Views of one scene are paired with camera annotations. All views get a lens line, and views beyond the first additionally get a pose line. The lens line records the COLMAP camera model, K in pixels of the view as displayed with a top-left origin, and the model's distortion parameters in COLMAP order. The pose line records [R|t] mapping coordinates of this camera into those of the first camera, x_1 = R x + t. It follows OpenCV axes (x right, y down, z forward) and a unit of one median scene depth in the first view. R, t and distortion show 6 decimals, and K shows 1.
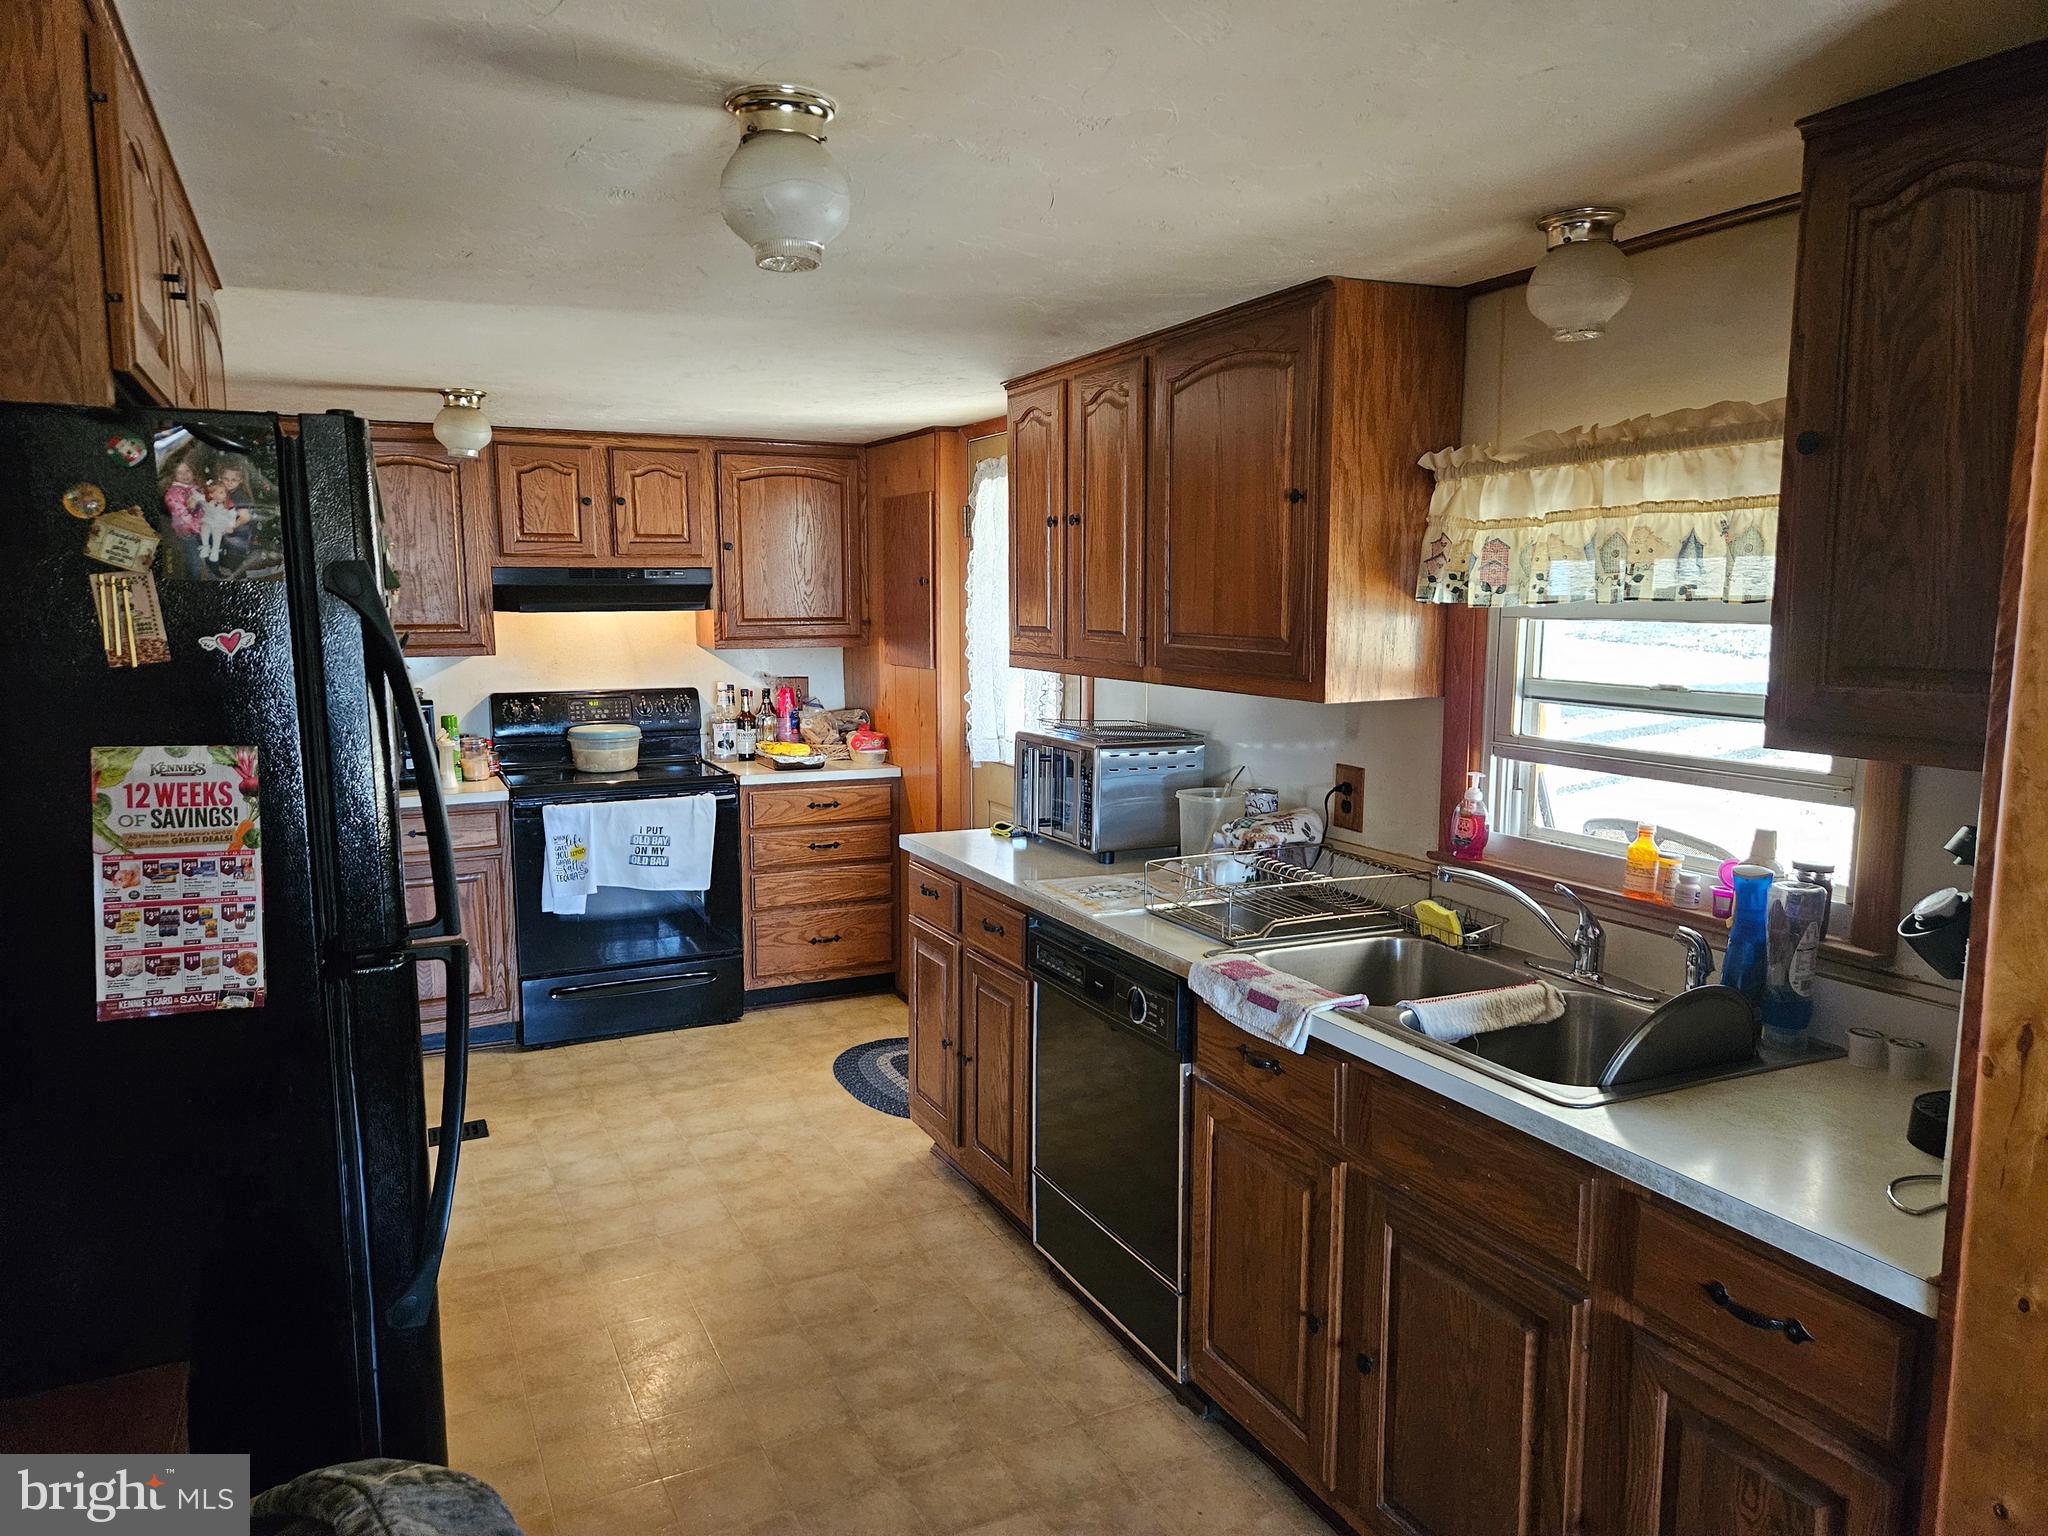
lens RADIAL K [[1371.0, 0, 1000.1], [0, 1371.0, 755.4], [0, 0, 1]] dist [0.076582, -0.054725]
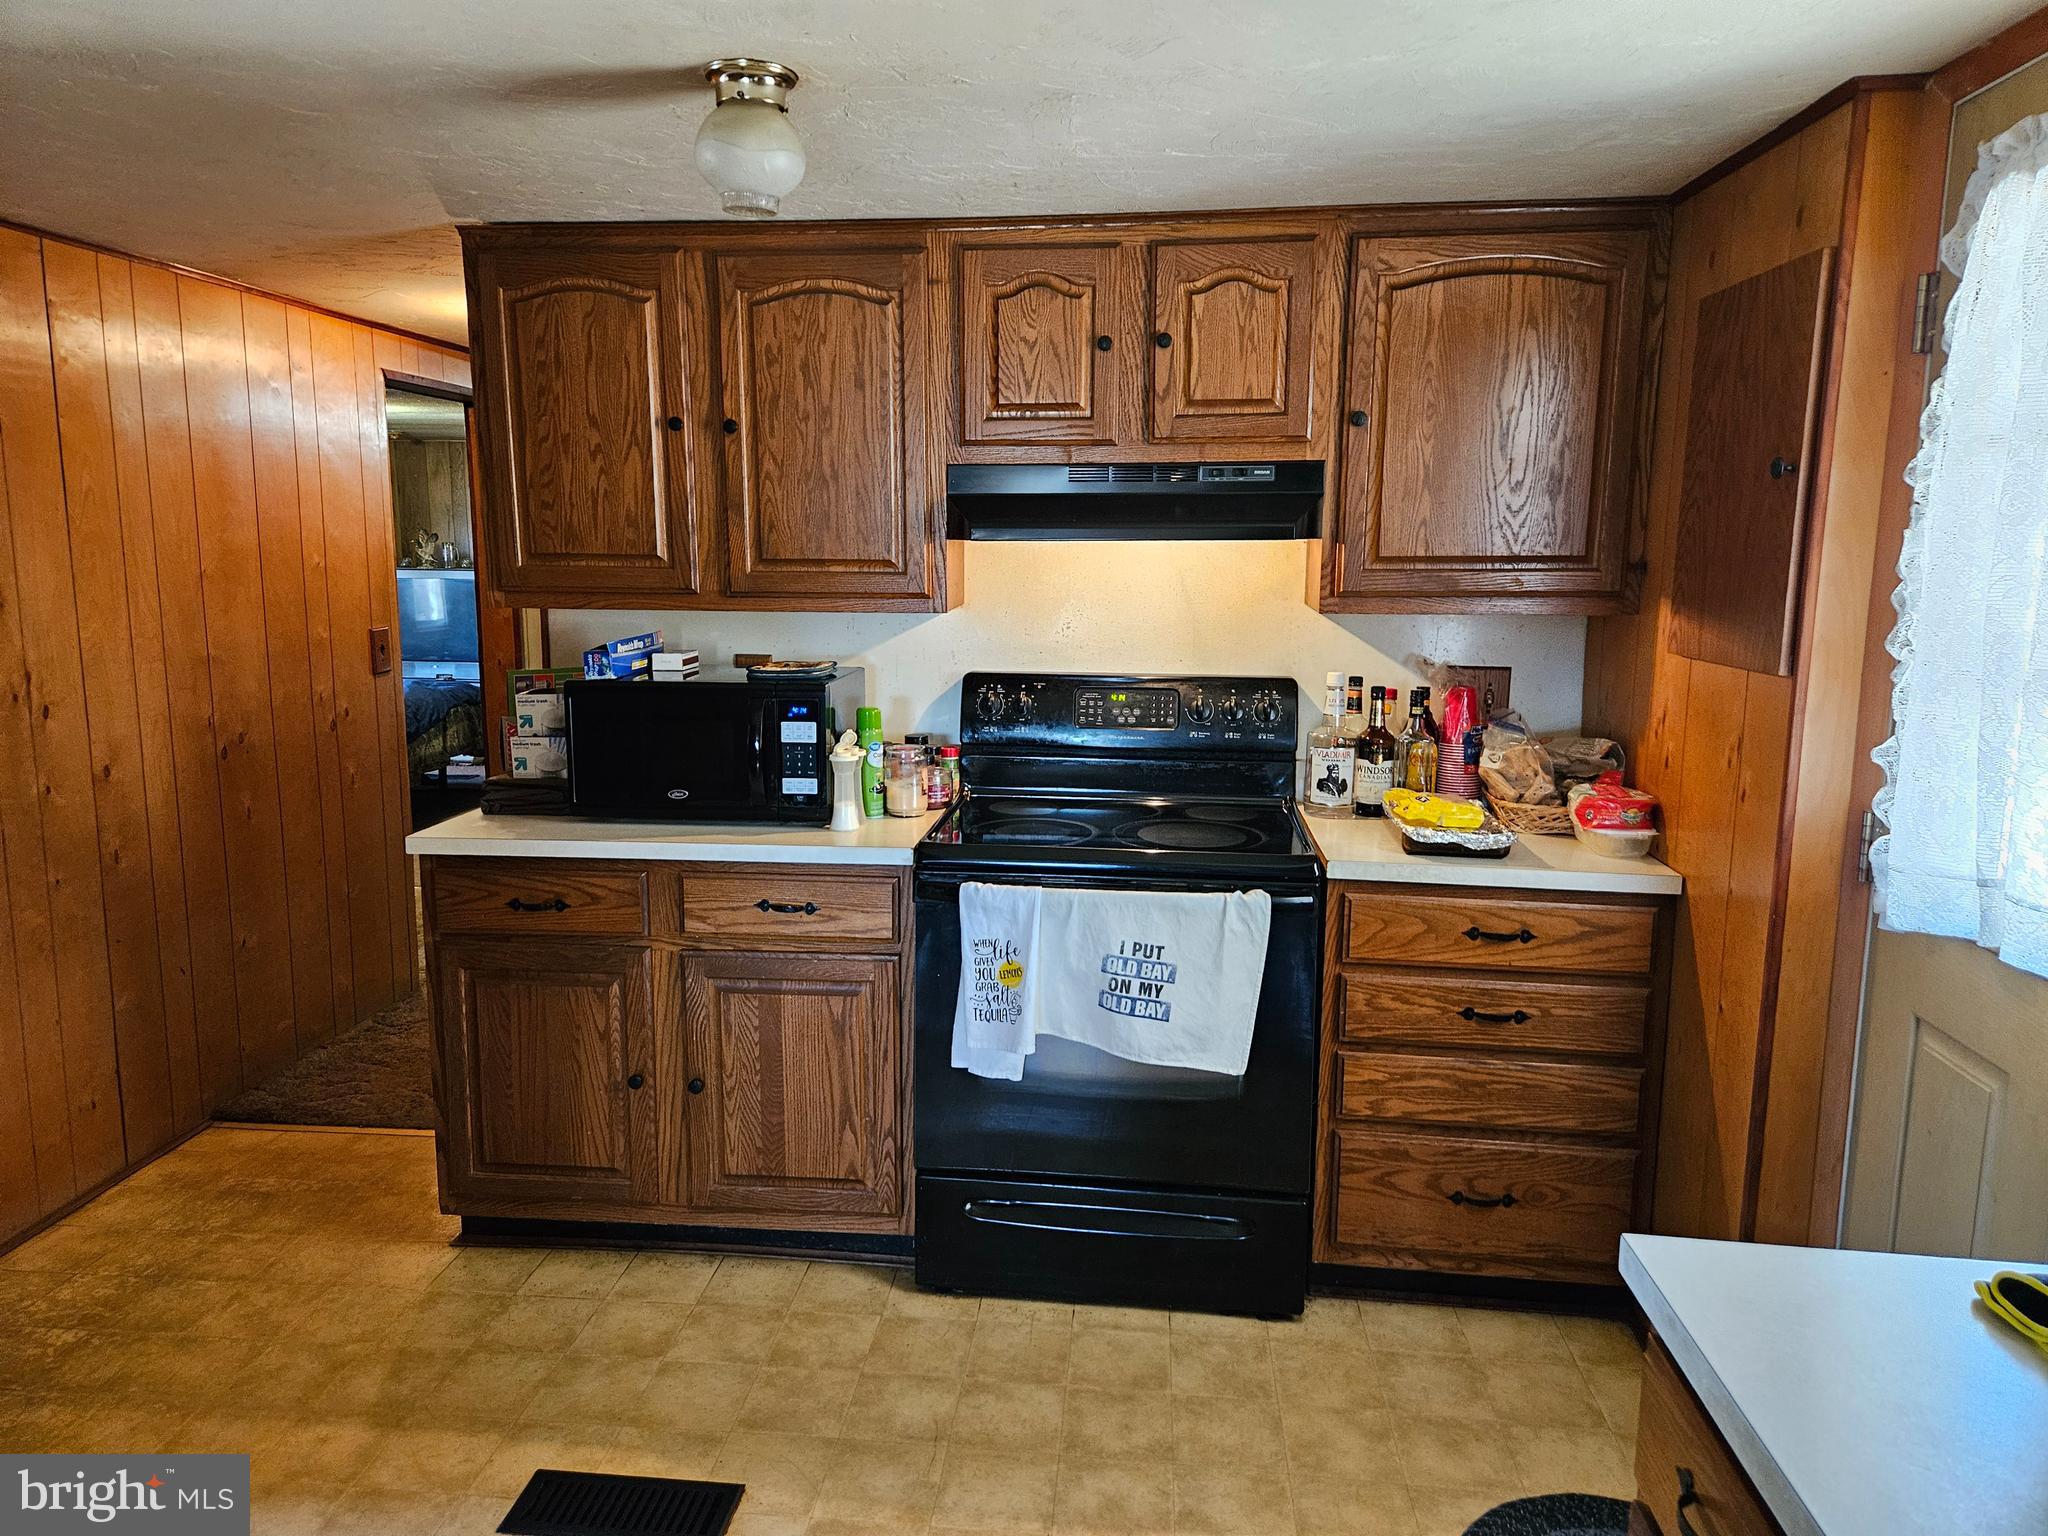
lens RADIAL K [[1371.0, 0, 1000.1], [0, 1371.0, 755.4], [0, 0, 1]] dist [0.076582, -0.054725]
pose [[0.851297, 0.087083, -0.517406, -0.029197], [-0.071465, 0.996185, 0.050083, -0.040667], [0.519794, -0.005659, 0.854273, 0.485106]]
